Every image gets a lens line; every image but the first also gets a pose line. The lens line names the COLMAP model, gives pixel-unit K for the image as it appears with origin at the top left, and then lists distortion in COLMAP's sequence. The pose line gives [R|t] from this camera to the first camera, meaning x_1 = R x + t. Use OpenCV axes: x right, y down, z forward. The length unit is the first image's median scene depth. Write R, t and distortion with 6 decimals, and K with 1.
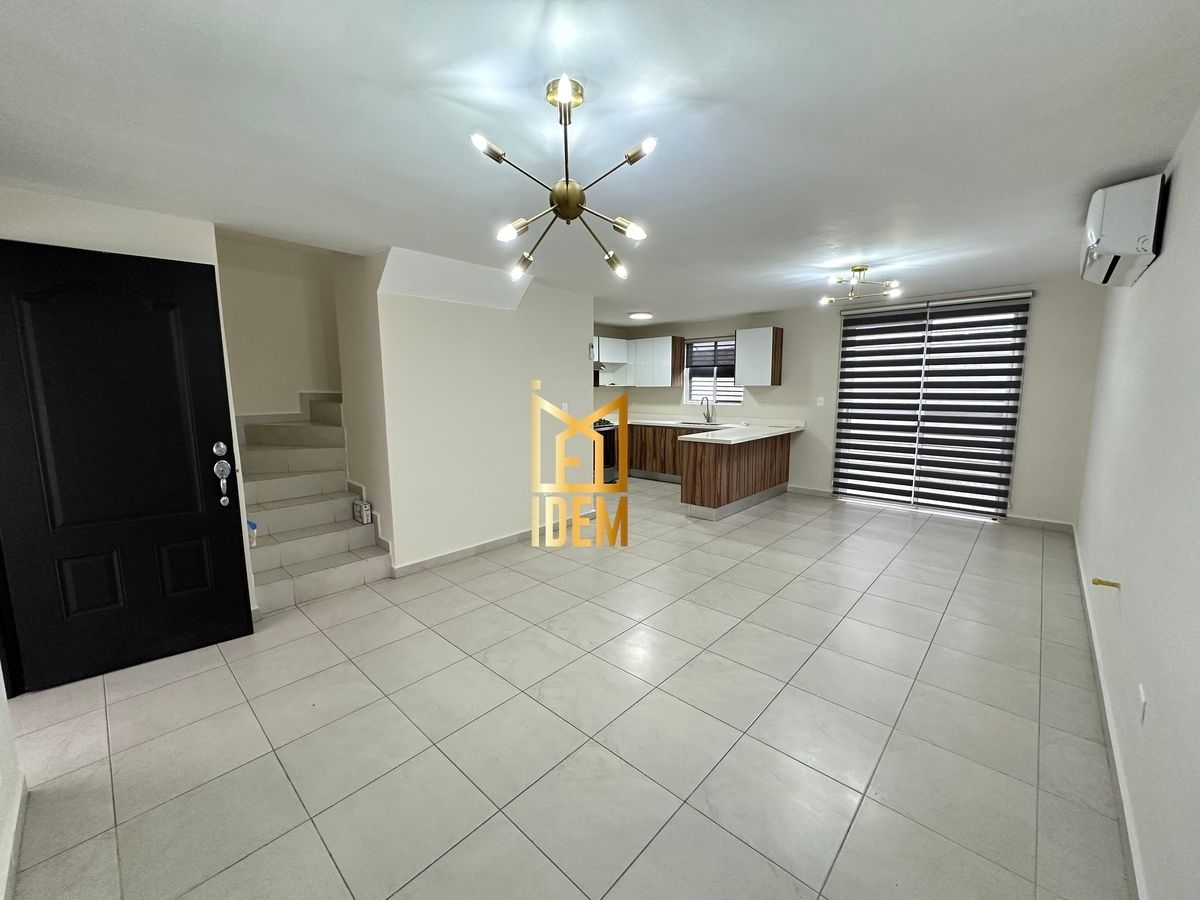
lens RADIAL K [[479.4, 0, 600.7], [0, 479.4, 447.3], [0, 0, 1]] dist [-0.008080, 0.000243]
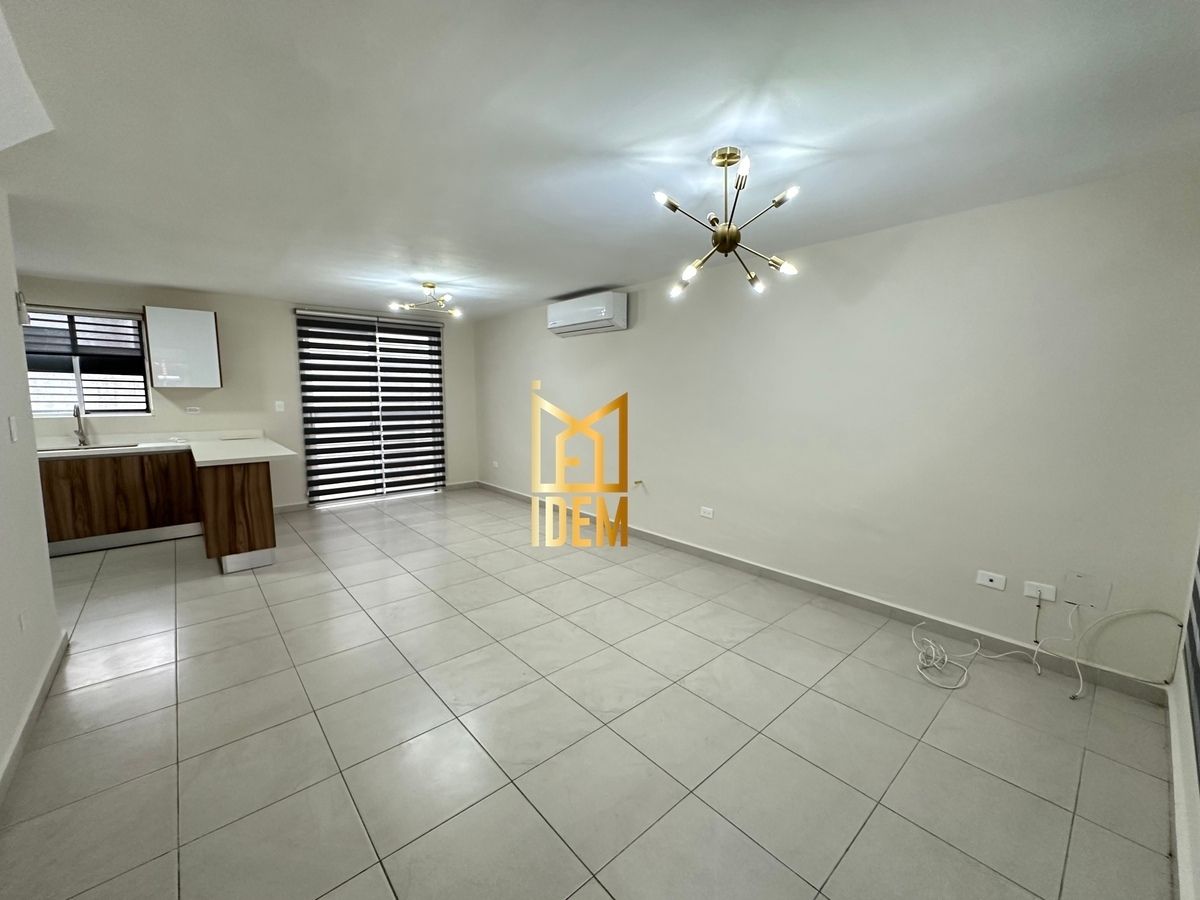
lens RADIAL K [[479.4, 0, 600.7], [0, 479.4, 447.3], [0, 0, 1]] dist [-0.008080, 0.000243]
pose [[0.099132, -0.104291, 0.989594, -0.347326], [0.120669, 0.988413, 0.092079, -0.028329], [-0.987731, 0.110285, 0.110568, 0.300563]]
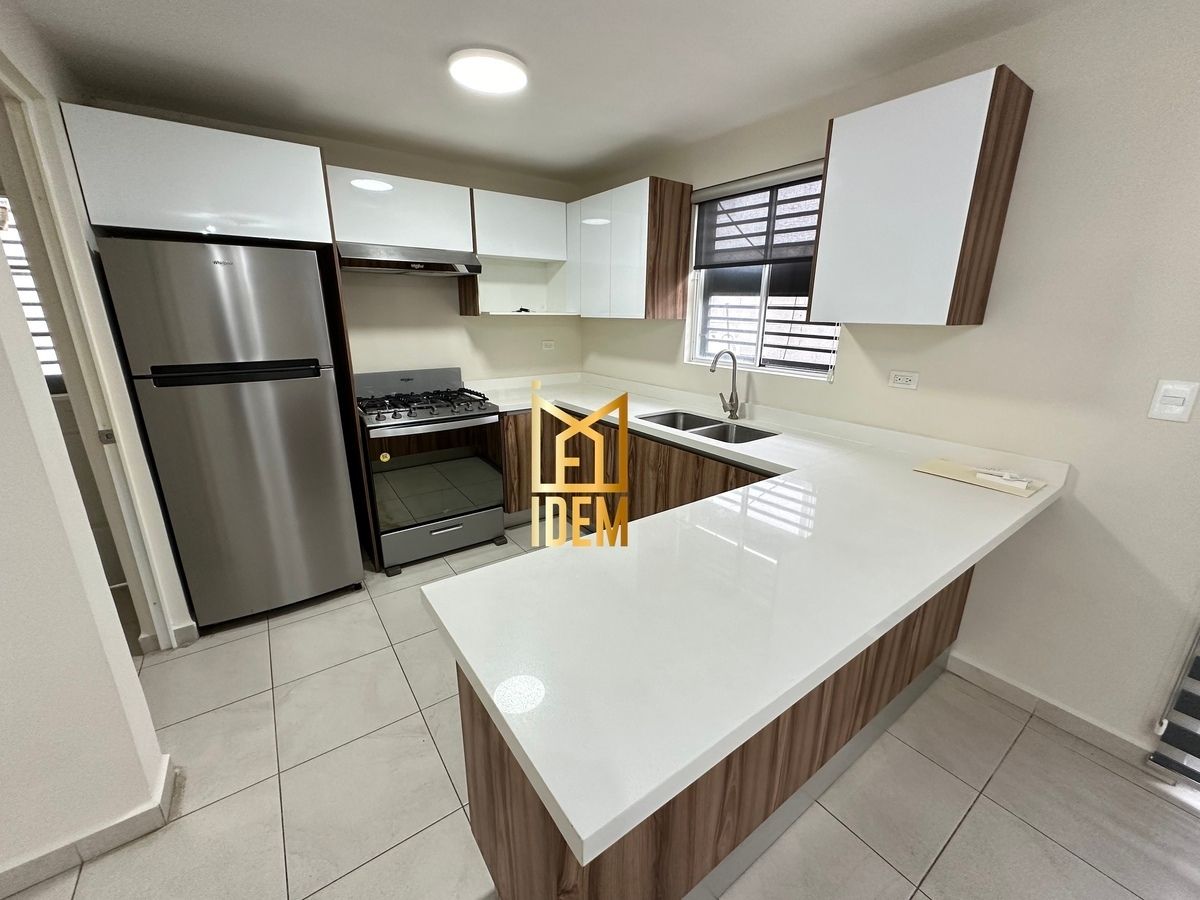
lens RADIAL K [[479.4, 0, 600.7], [0, 479.4, 447.3], [0, 0, 1]] dist [-0.008080, 0.000243]
pose [[0.979576, 0.072991, -0.187358, 0.214526], [-0.044965, 0.987709, 0.149700, -0.089283], [0.195982, -0.138218, 0.970818, 0.670417]]
